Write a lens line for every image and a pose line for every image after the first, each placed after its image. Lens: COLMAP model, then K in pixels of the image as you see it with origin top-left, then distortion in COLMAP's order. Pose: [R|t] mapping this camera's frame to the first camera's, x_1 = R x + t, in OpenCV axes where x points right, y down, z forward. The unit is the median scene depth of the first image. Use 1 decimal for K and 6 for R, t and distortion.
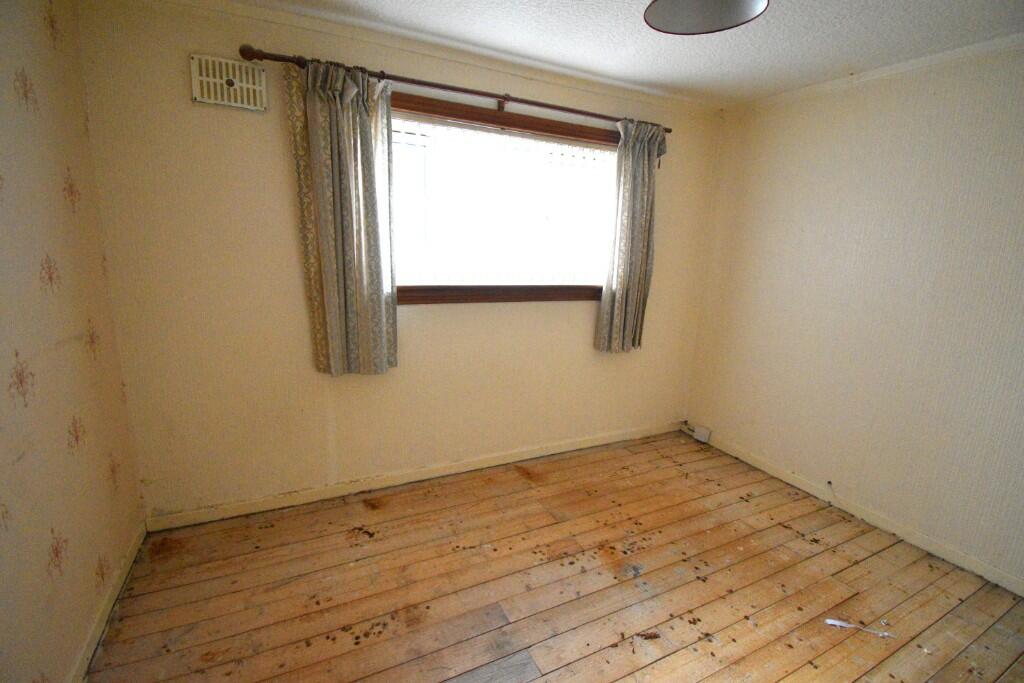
lens RADIAL K [[450.4, 0, 512.0], [0, 450.4, 341.5], [0, 0, 1]] dist [-0.000810, -0.016281]
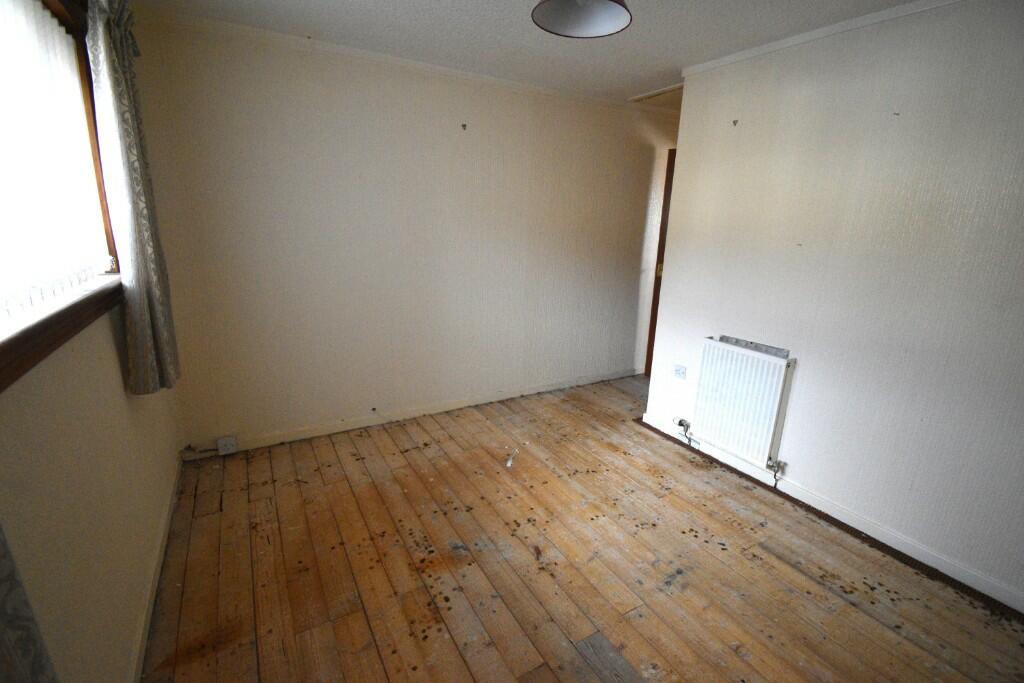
lens RADIAL K [[450.4, 0, 512.0], [0, 450.4, 341.5], [0, 0, 1]] dist [-0.000810, -0.016281]
pose [[-0.081264, -0.286431, 0.954648, -0.518891], [0.177782, 0.938290, 0.296656, -0.182246], [-0.980709, 0.193827, -0.025327, 0.765732]]
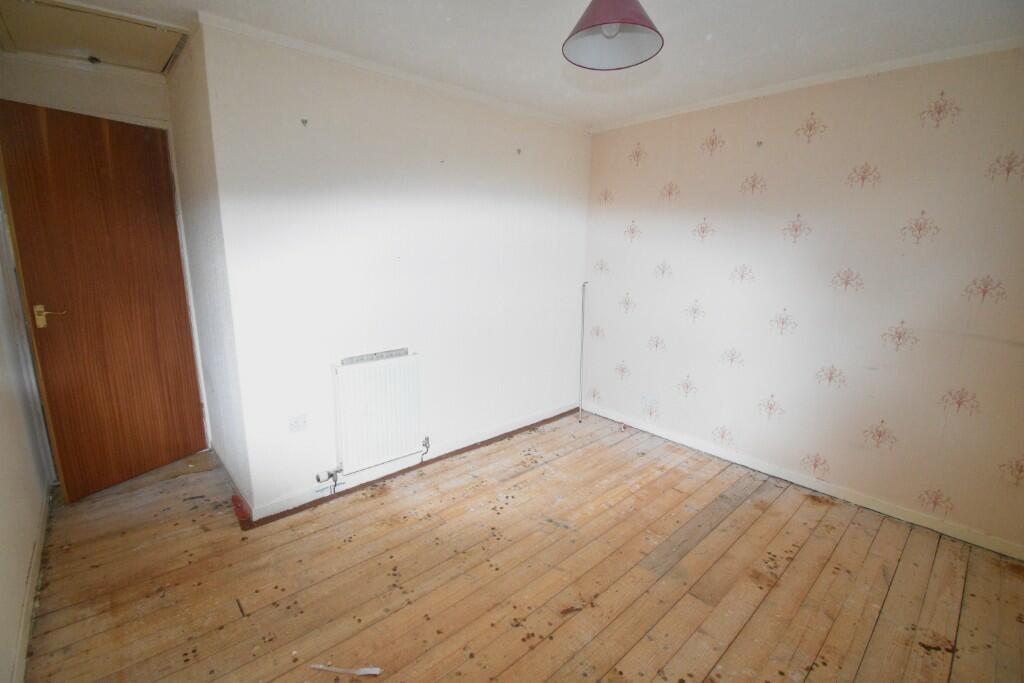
lens RADIAL K [[450.4, 0, 512.0], [0, 450.4, 341.5], [0, 0, 1]] dist [-0.000810, -0.016281]
pose [[-0.958044, 0.012784, -0.286337, 0.571525], [-0.105105, 0.913743, 0.392462, -0.262159], [0.266655, 0.406091, -0.874062, 1.271010]]
